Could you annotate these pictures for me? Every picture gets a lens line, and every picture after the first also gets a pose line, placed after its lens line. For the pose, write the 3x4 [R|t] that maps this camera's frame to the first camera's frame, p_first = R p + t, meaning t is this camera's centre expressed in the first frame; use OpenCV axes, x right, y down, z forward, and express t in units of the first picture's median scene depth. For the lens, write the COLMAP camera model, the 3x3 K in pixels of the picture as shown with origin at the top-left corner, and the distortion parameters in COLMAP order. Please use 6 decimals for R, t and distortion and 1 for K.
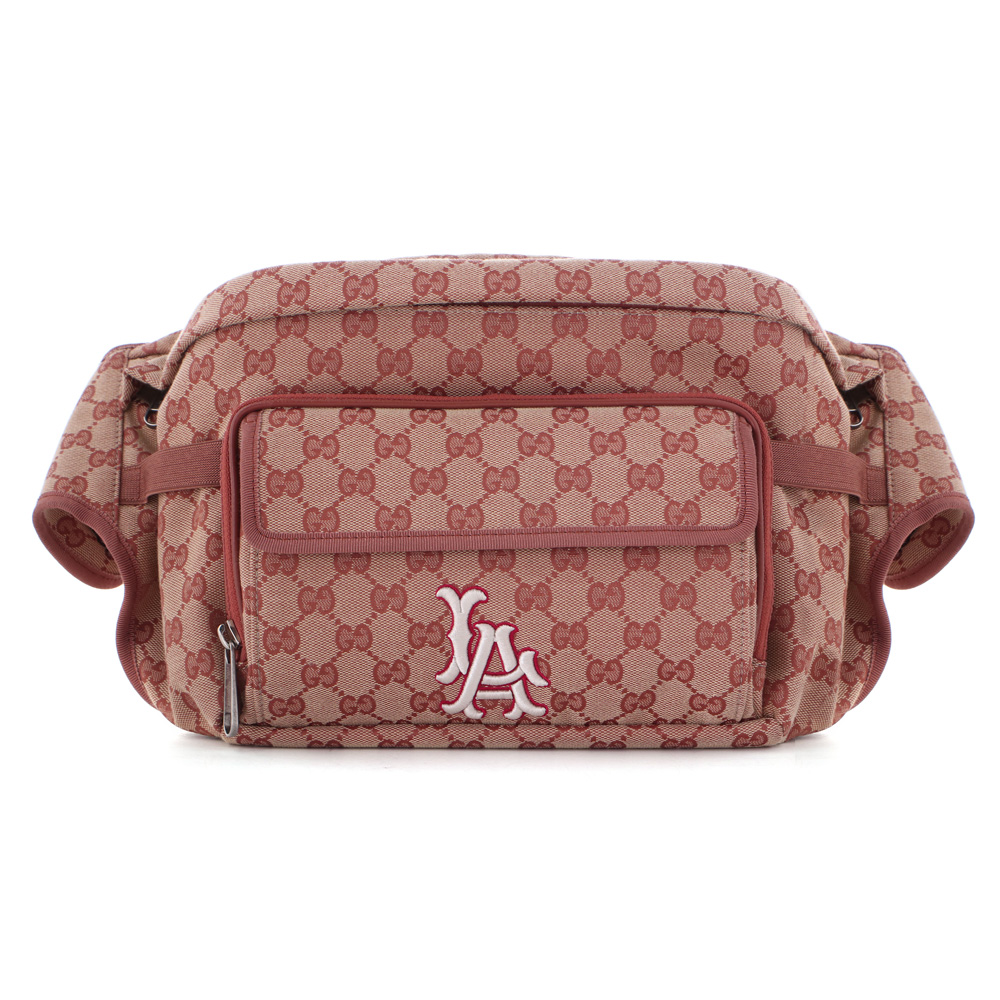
lens RADIAL K [[2953.7, 0, 498.0], [0, 2953.7, 544.6], [0, 0, 1]] dist [0.516825, -1.486062]
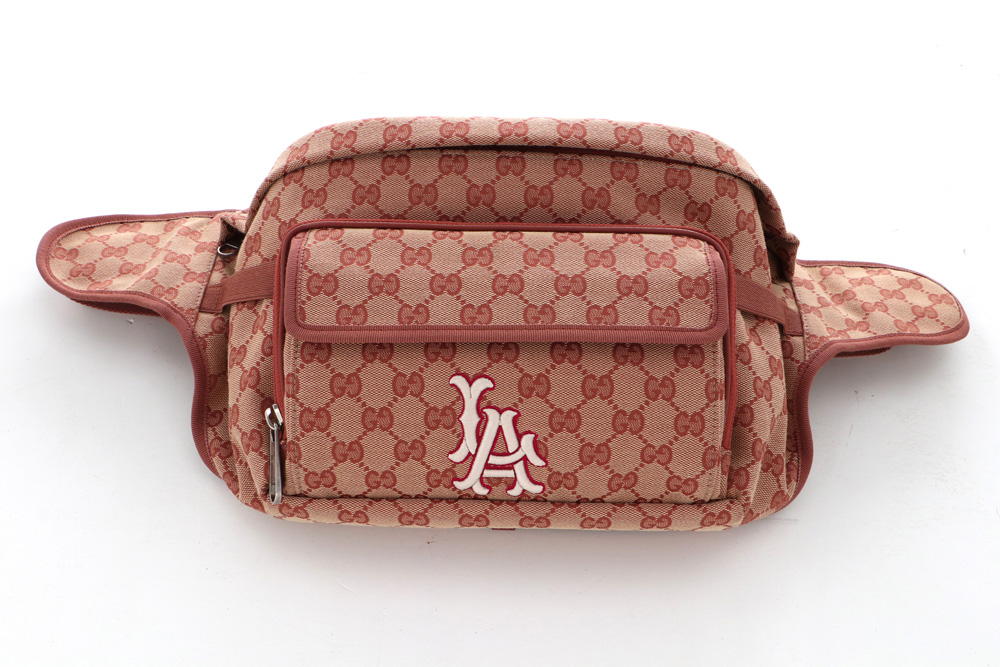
lens RADIAL K [[1196.9, 0, 515.9], [0, 1196.9, 329.1], [0, 0, 1]] dist [-0.029267, -0.006903]
pose [[0.999764, 0.019739, -0.009107, 0.008583], [-0.020761, 0.991193, -0.130786, 0.056221], [0.006445, 0.130944, 0.991369, 0.531668]]
